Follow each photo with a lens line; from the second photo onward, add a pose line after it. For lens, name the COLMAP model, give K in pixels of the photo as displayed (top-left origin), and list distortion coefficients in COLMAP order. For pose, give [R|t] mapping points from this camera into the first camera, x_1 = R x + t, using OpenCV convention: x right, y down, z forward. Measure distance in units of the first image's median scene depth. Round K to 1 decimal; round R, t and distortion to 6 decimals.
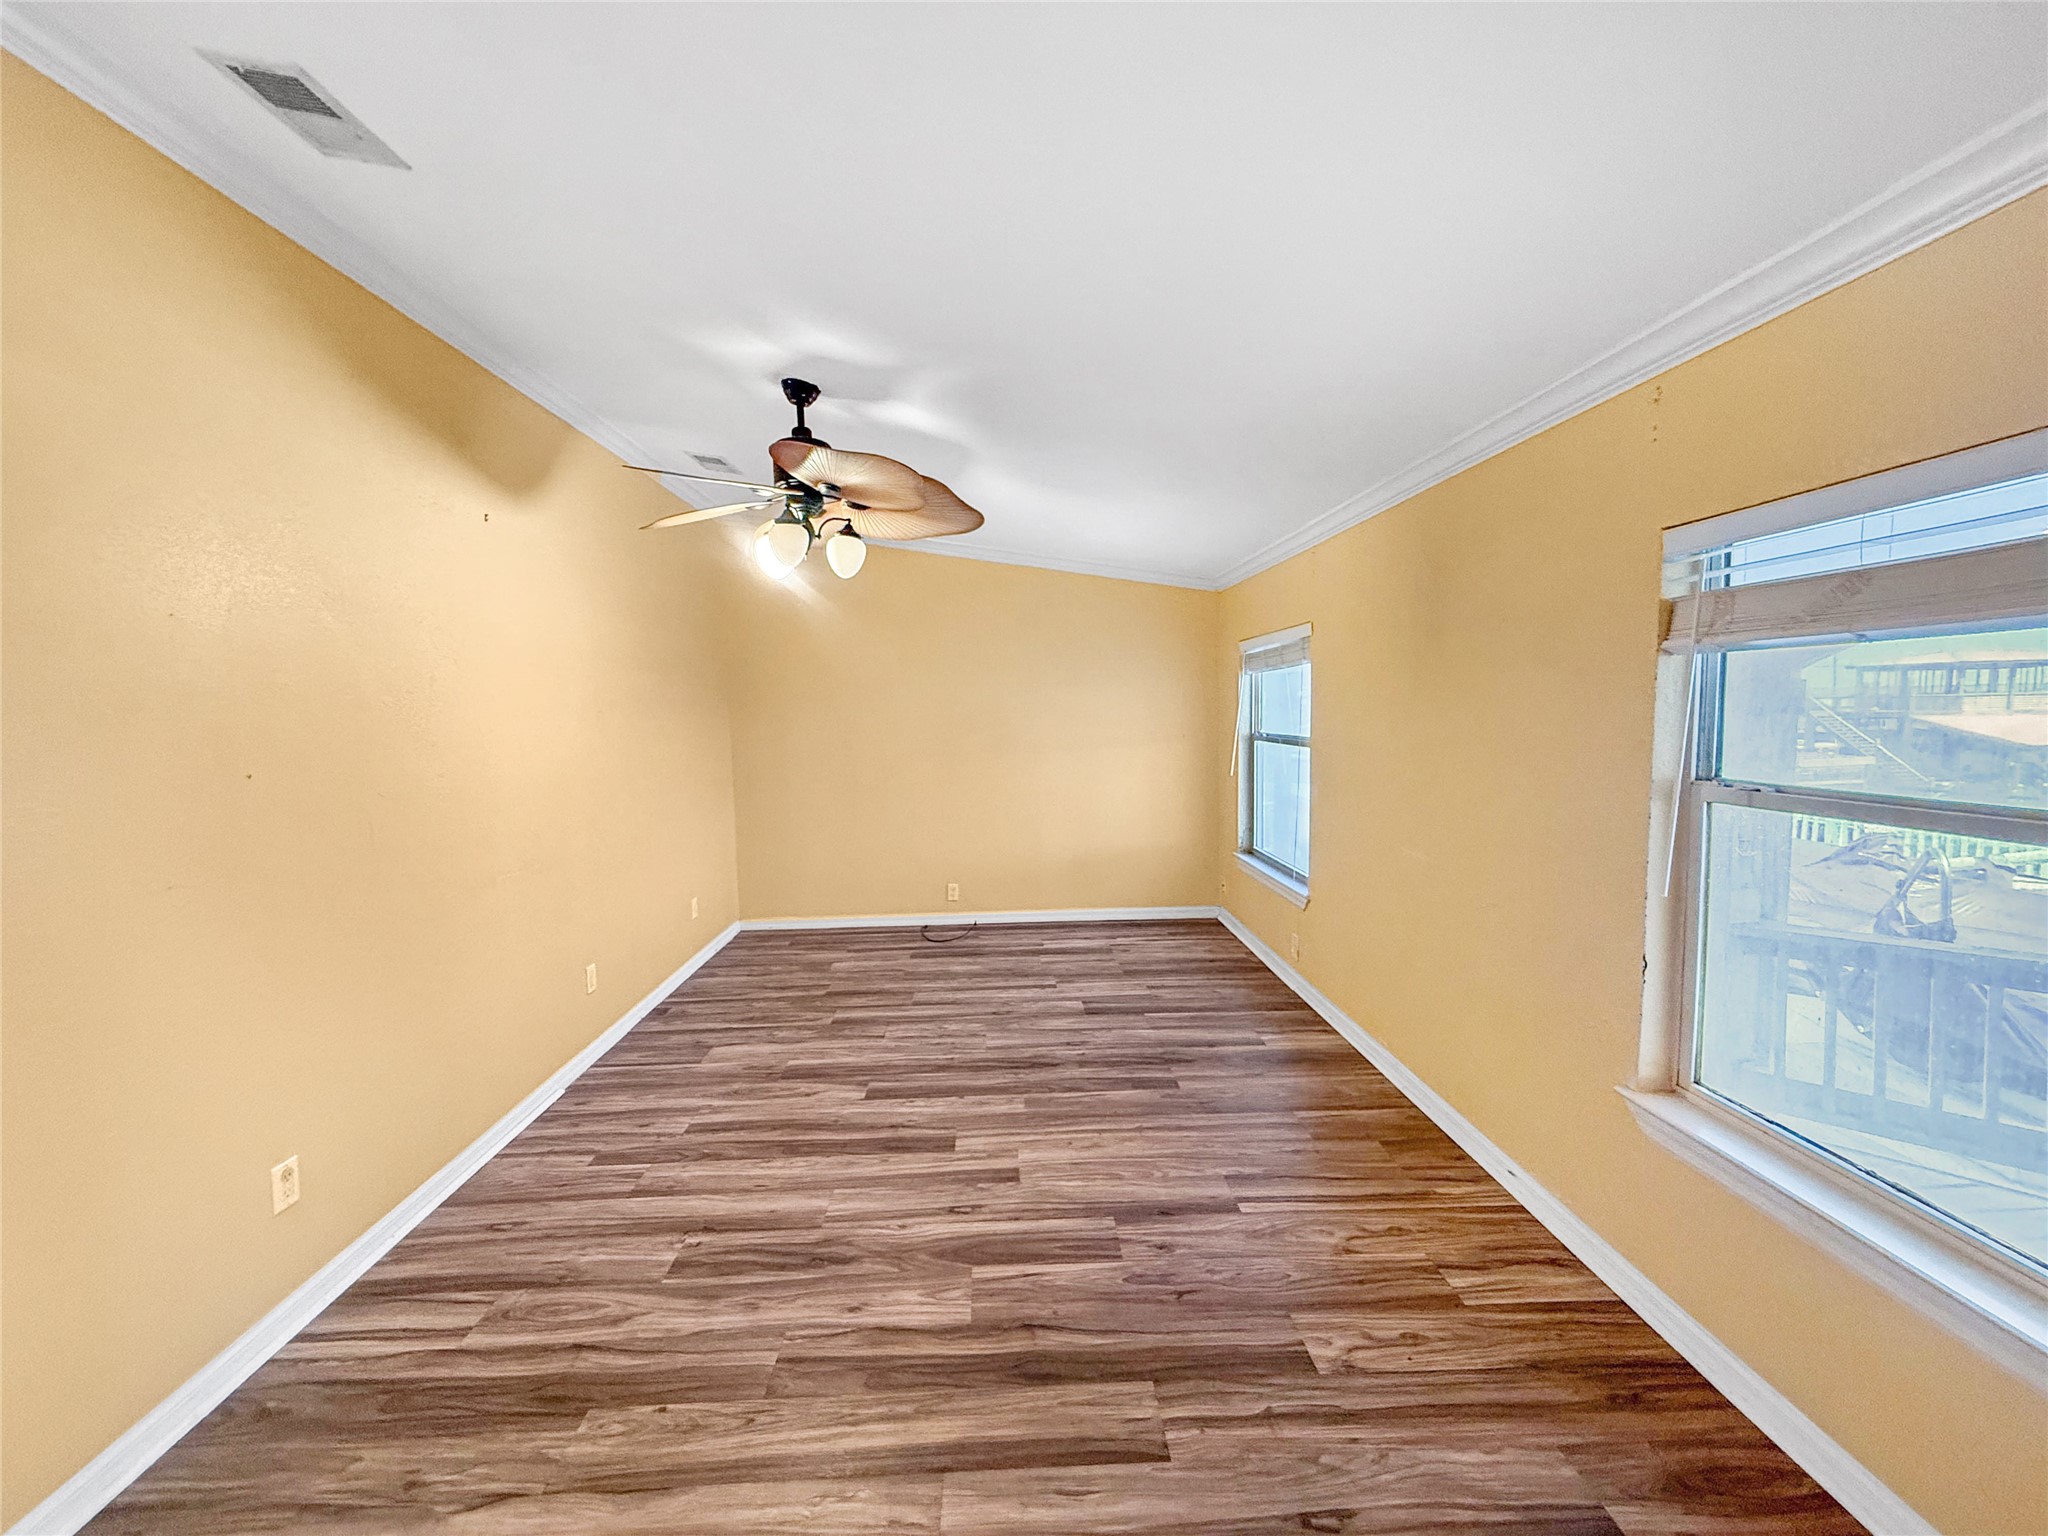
lens RADIAL K [[828.6, 0, 1024.0], [0, 828.6, 768.0], [0, 0, 1]] dist [0.000059, -0.000246]
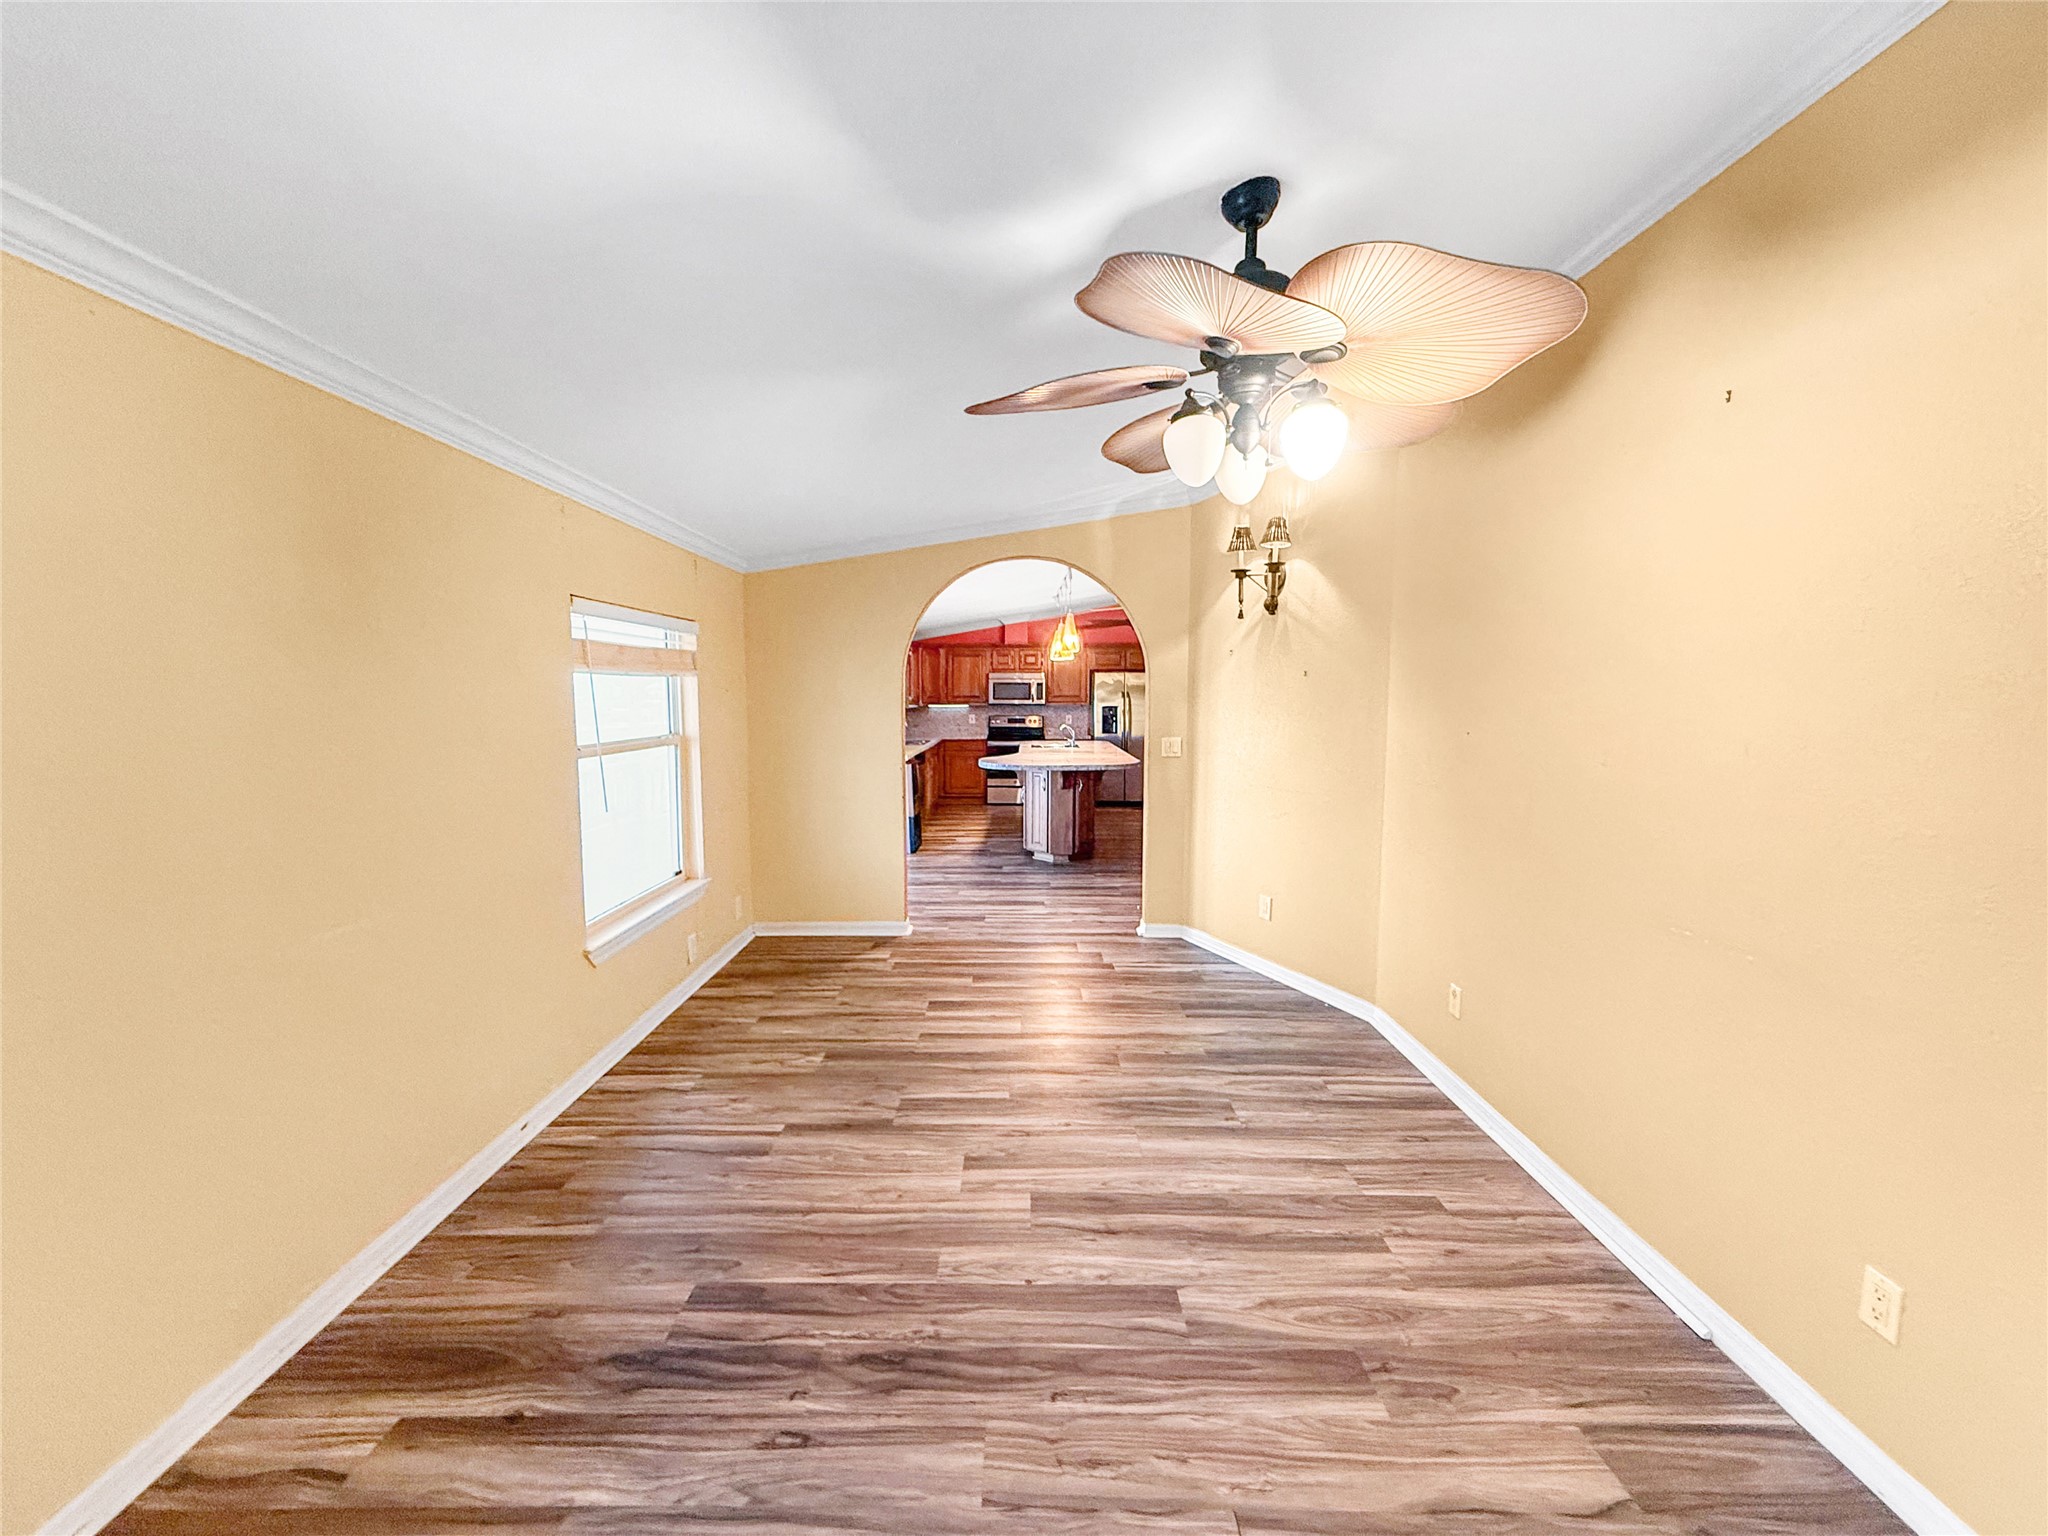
lens RADIAL K [[828.6, 0, 1024.0], [0, 828.6, 768.0], [0, 0, 1]] dist [0.000059, -0.000246]
pose [[-0.999193, 0.015821, 0.036927, -0.114848], [0.021572, 0.986726, 0.160955, -0.133319], [-0.033891, 0.161621, -0.986271, 1.778110]]
